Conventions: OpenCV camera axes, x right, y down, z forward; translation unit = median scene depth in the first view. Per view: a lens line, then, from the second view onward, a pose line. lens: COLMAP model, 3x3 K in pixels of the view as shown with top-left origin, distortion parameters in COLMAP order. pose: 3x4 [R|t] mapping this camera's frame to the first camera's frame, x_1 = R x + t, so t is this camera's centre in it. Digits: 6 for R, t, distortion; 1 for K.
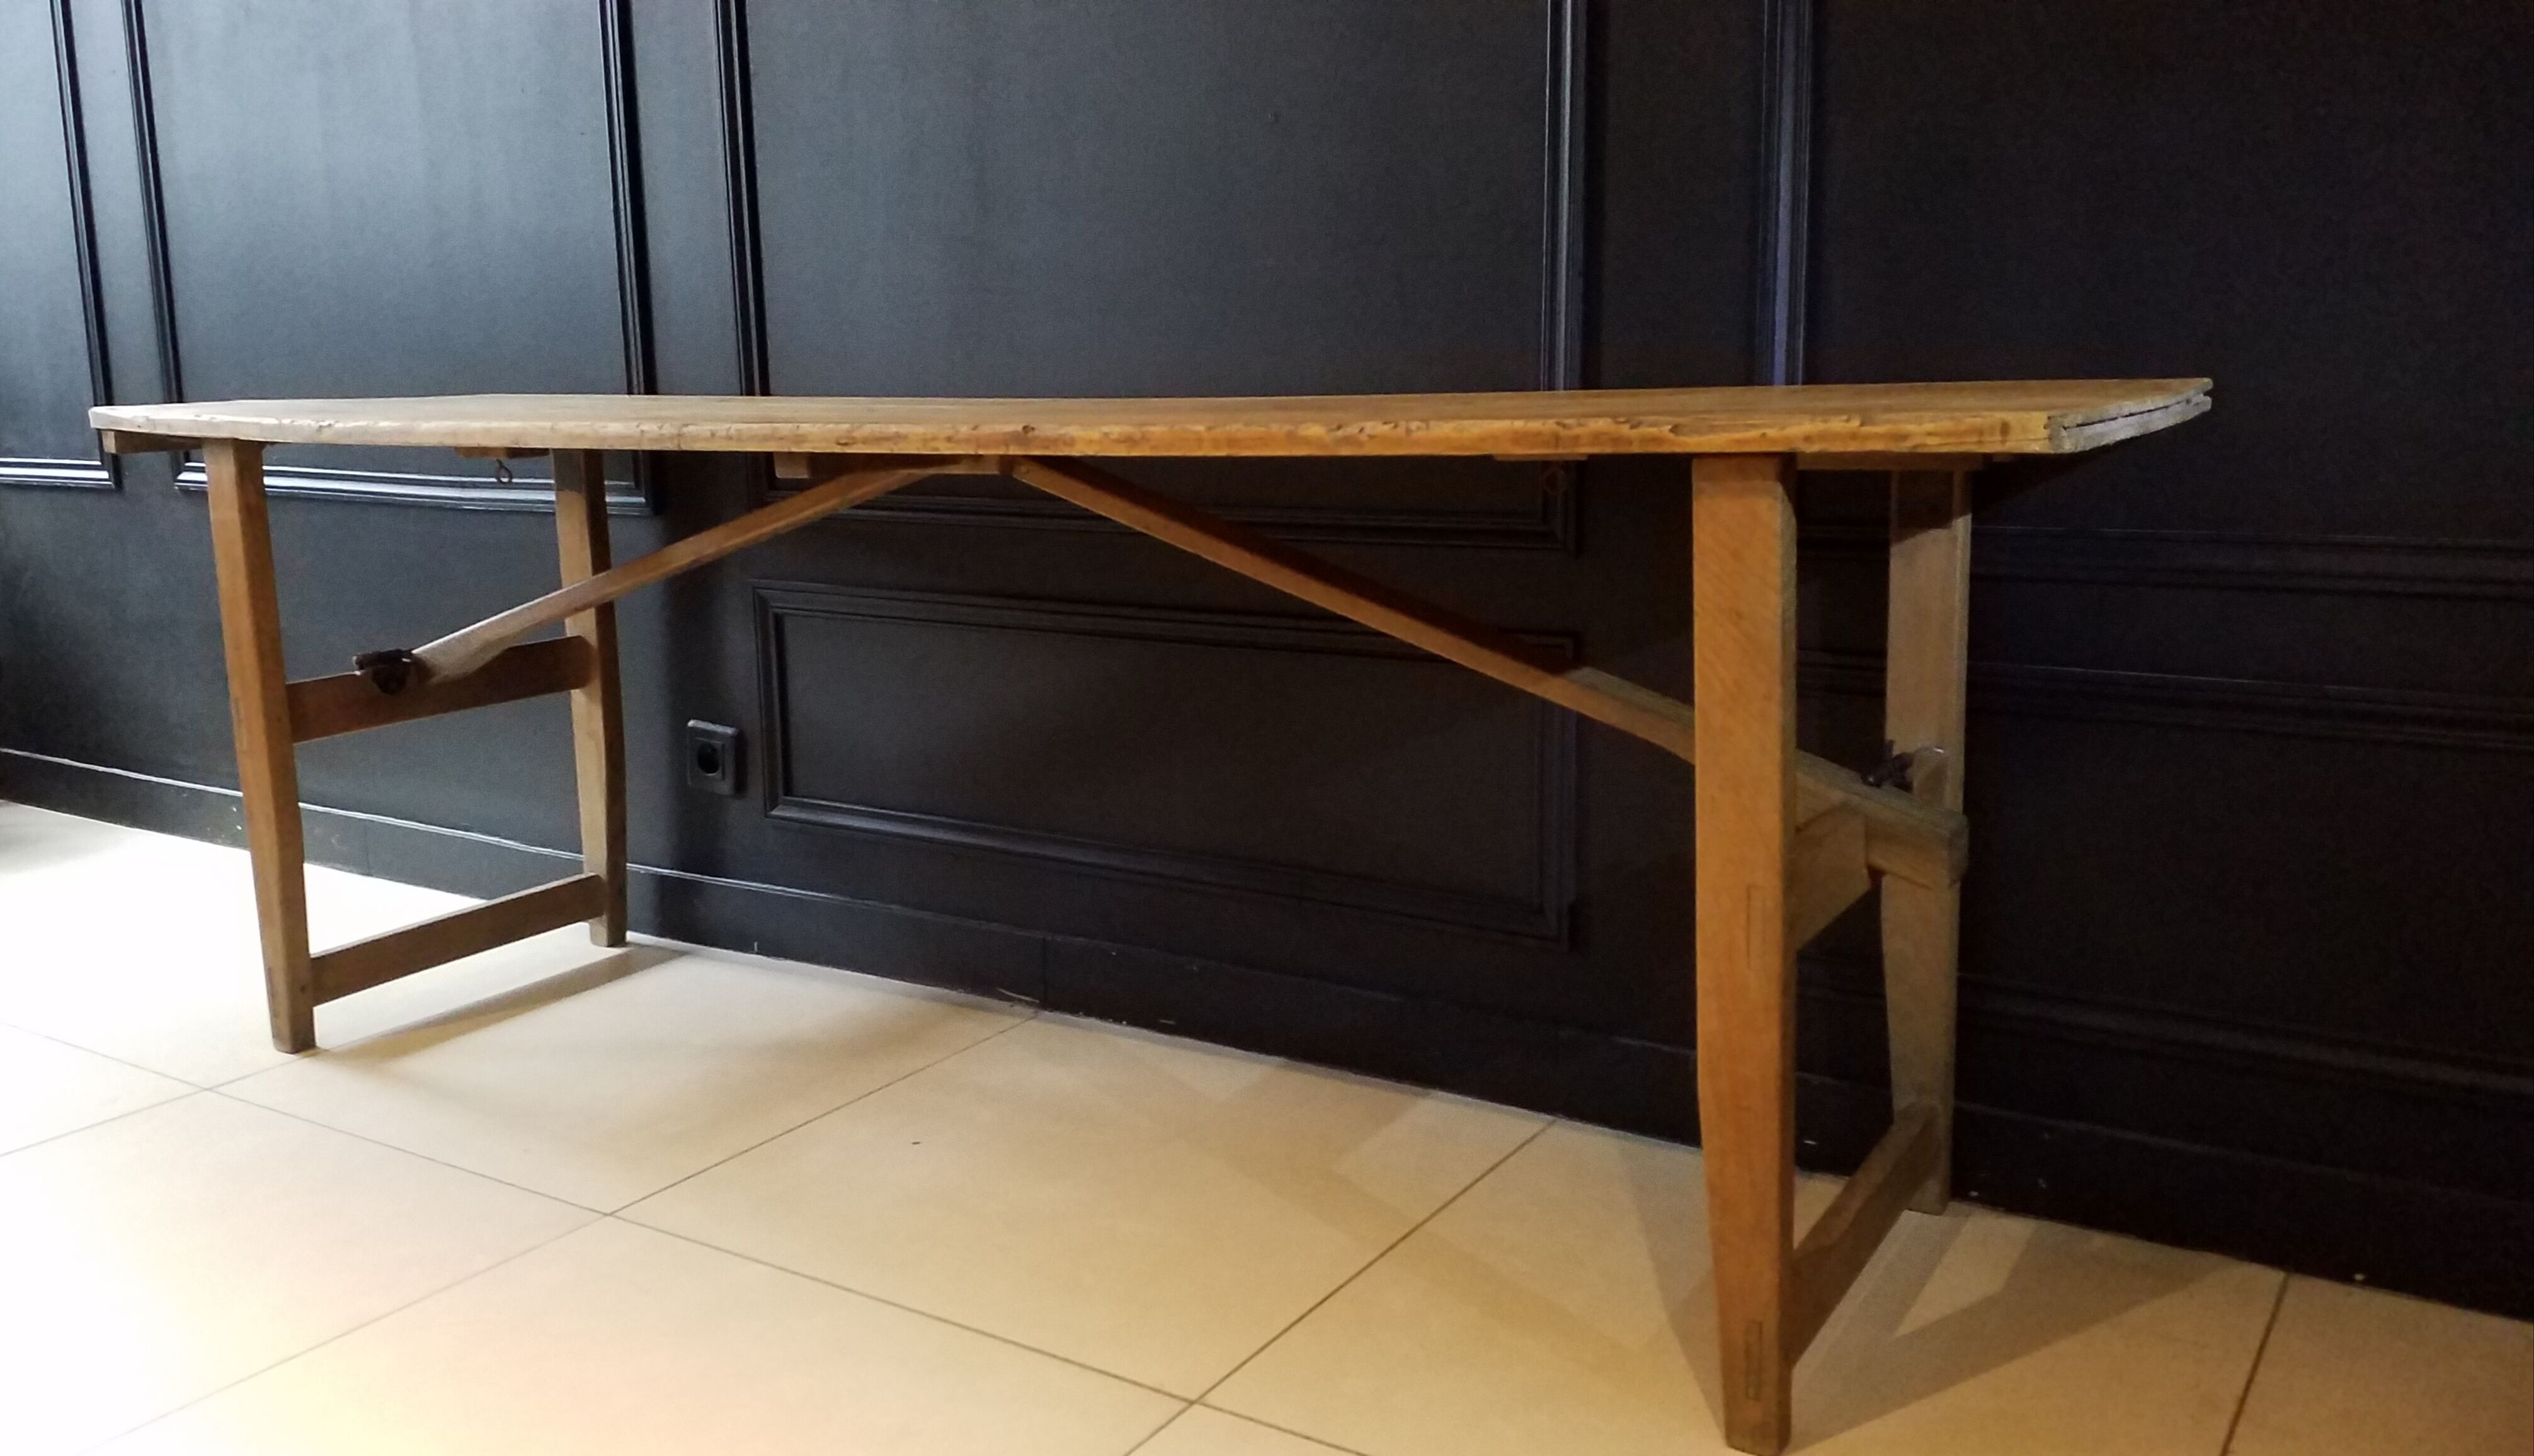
lens RADIAL K [[2063.6, 0, 1265.3], [0, 2063.6, 704.1], [0, 0, 1]] dist [0.026860, -0.006788]
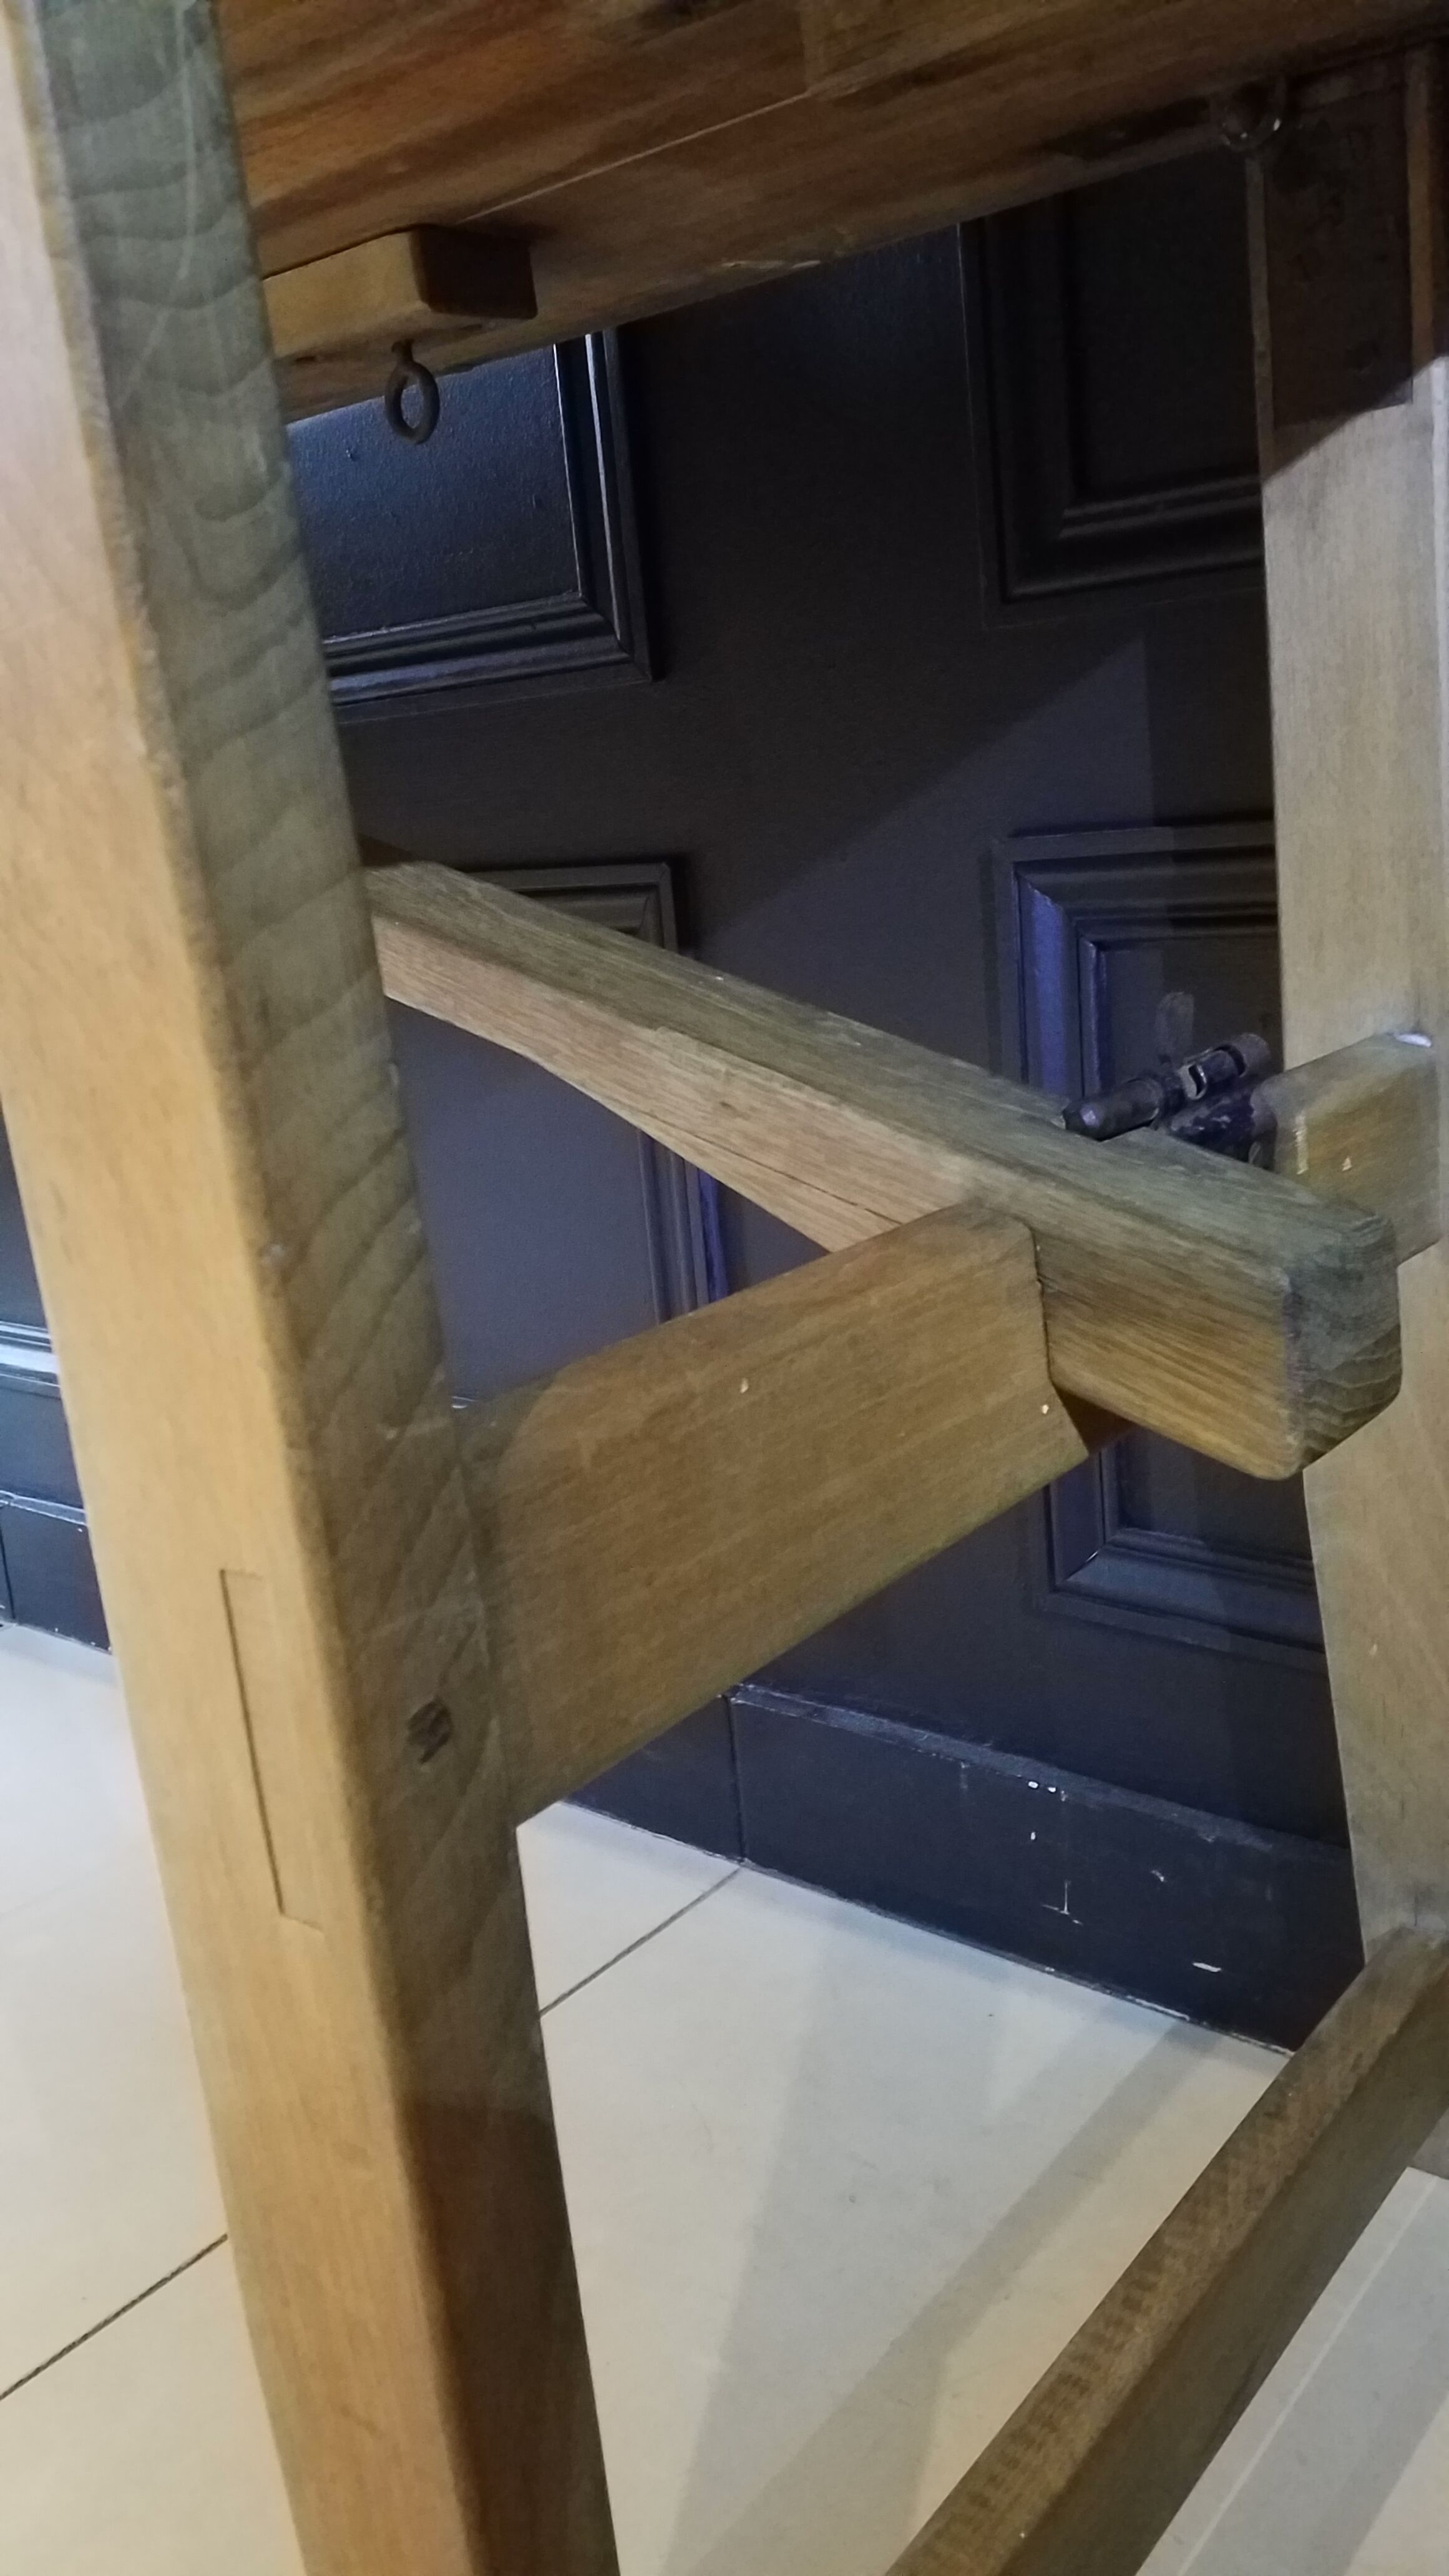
lens RADIAL K [[2088.9, 0, 735.7], [0, 2088.9, 1272.7], [0, 0, 1]] dist [0.048057, -0.054827]
pose [[0.989902, -0.038027, -0.136559, 0.265611], [0.047346, 0.996719, 0.065651, 0.034468], [0.133615, -0.071454, 0.988454, 0.635511]]
